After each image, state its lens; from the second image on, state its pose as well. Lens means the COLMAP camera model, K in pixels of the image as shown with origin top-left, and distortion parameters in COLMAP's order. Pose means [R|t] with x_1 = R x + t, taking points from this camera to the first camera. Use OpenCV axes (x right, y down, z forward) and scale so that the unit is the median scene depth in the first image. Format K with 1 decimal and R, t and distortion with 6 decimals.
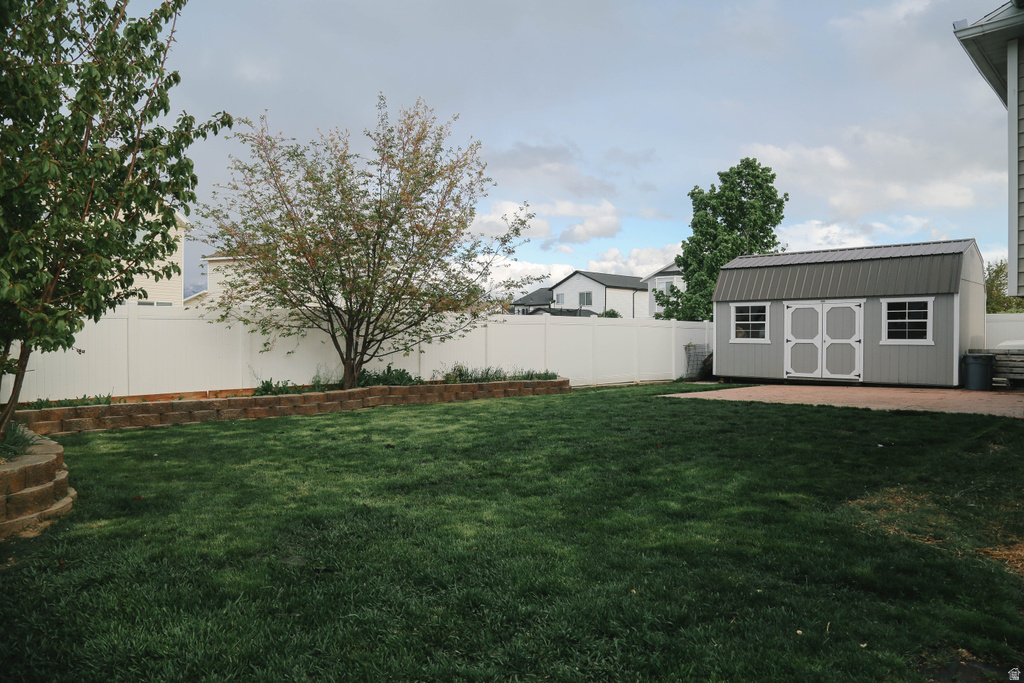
lens RADIAL K [[681.6, 0, 512.0], [0, 681.6, 341.5], [0, 0, 1]] dist [-0.104340, 0.002025]
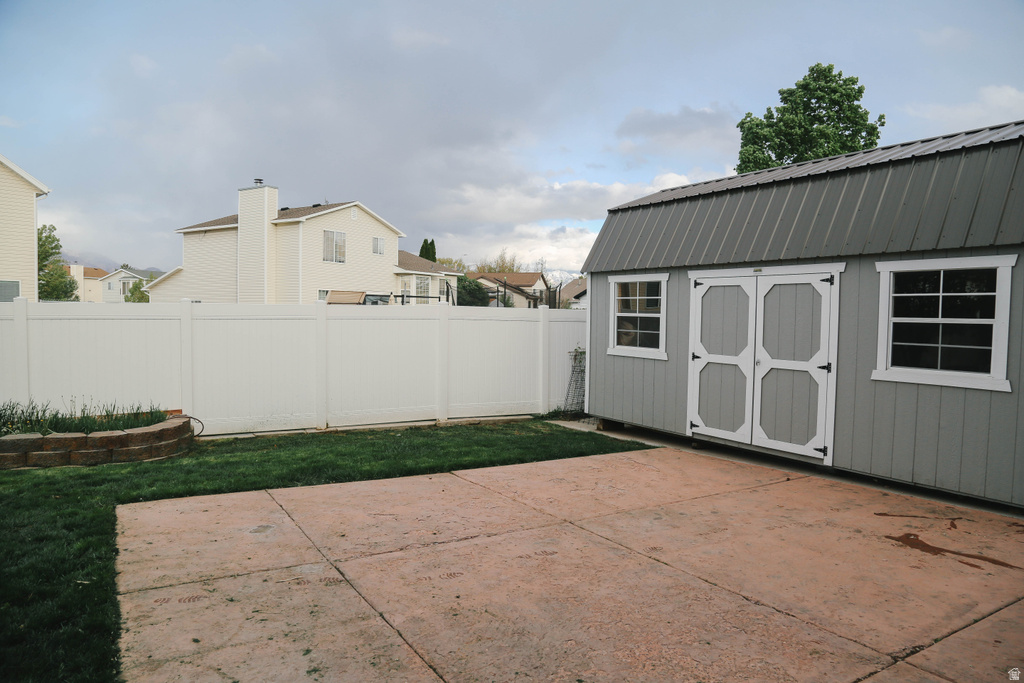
lens RADIAL K [[681.6, 0, 512.0], [0, 681.6, 341.5], [0, 0, 1]] dist [-0.104340, 0.002025]
pose [[0.969930, 0.022494, -0.242343, 0.415300], [-0.014817, 0.999330, 0.033453, -0.026033], [0.242933, -0.028856, 0.969614, 0.530565]]
